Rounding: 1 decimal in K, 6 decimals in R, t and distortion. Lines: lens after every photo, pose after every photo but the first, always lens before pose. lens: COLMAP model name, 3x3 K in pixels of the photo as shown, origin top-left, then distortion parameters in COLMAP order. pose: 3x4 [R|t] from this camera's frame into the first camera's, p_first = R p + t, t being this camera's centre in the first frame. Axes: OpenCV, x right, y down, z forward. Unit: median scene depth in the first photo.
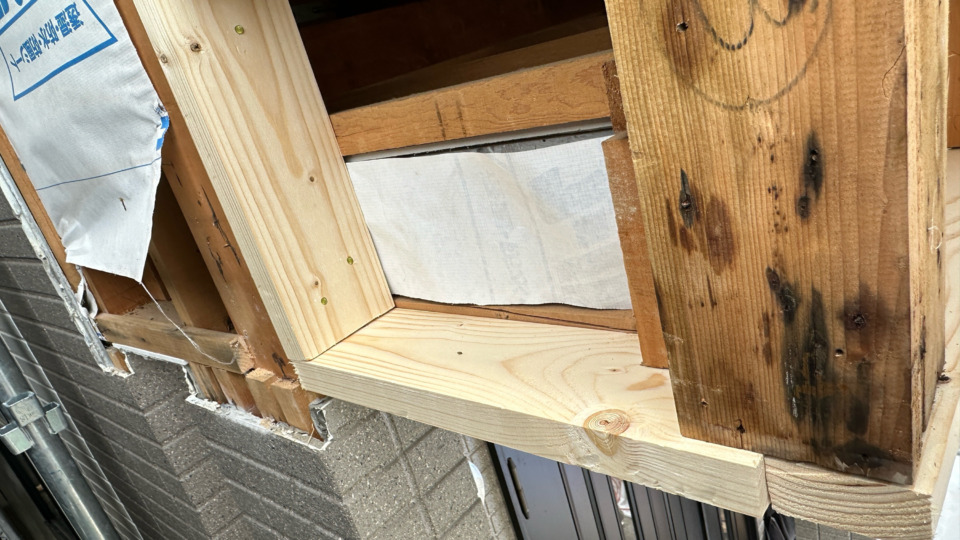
lens RADIAL K [[613.1, 0, 479.9], [0, 613.1, 271.6], [0, 0, 1]] dist [0.007425, 0.003494]
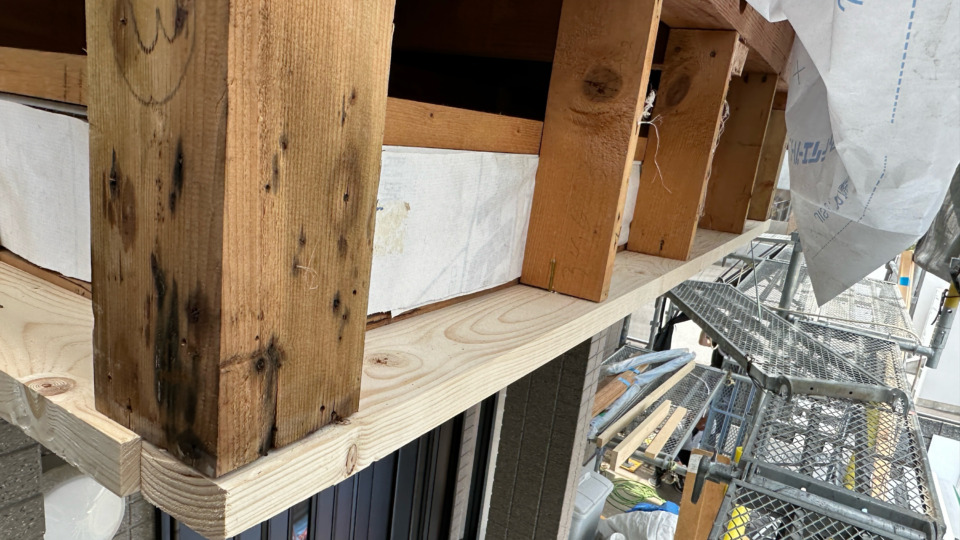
lens RADIAL K [[613.1, 0, 471.6], [0, 613.1, 286.3], [0, 0, 1]] dist [0.007425, 0.003494]
pose [[0.922918, 0.328288, 0.201122, 0.784687], [-0.301797, 0.941257, -0.151503, 0.044645], [-0.239044, 0.079127, 0.967779, -0.221814]]
